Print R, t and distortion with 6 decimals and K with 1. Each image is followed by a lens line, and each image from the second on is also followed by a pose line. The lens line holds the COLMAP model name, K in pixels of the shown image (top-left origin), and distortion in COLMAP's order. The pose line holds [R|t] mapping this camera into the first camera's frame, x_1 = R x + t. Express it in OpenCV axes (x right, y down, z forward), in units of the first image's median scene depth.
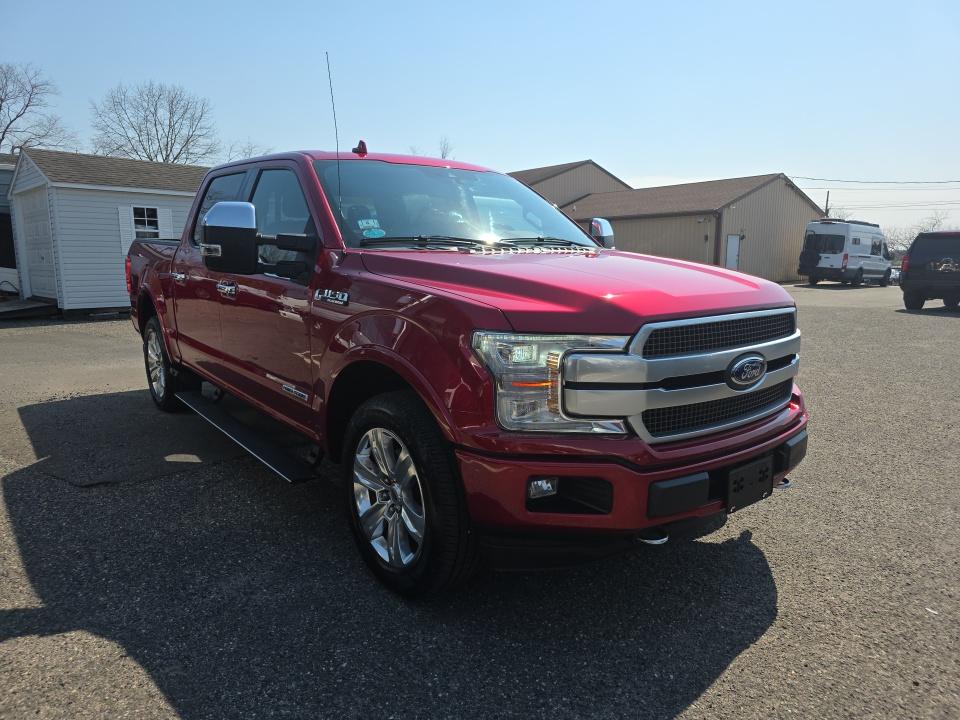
lens RADIAL K [[640.9, 0, 476.7], [0, 640.9, 364.7], [0, 0, 1]] dist [0.010853, 0.001302]
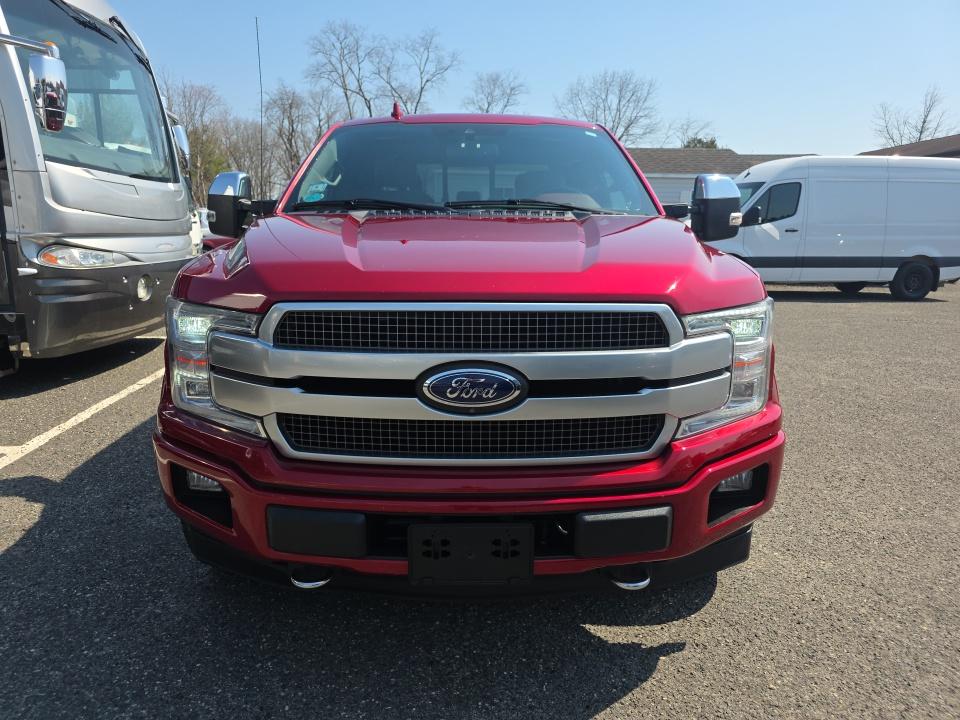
lens RADIAL K [[640.9, 0, 476.7], [0, 640.9, 364.7], [0, 0, 1]] dist [0.010853, 0.001302]
pose [[0.791277, 0.132836, -0.596855, 0.520085], [-0.113411, 0.991064, 0.070217, -0.039726], [0.600849, 0.012129, 0.799271, 0.296148]]
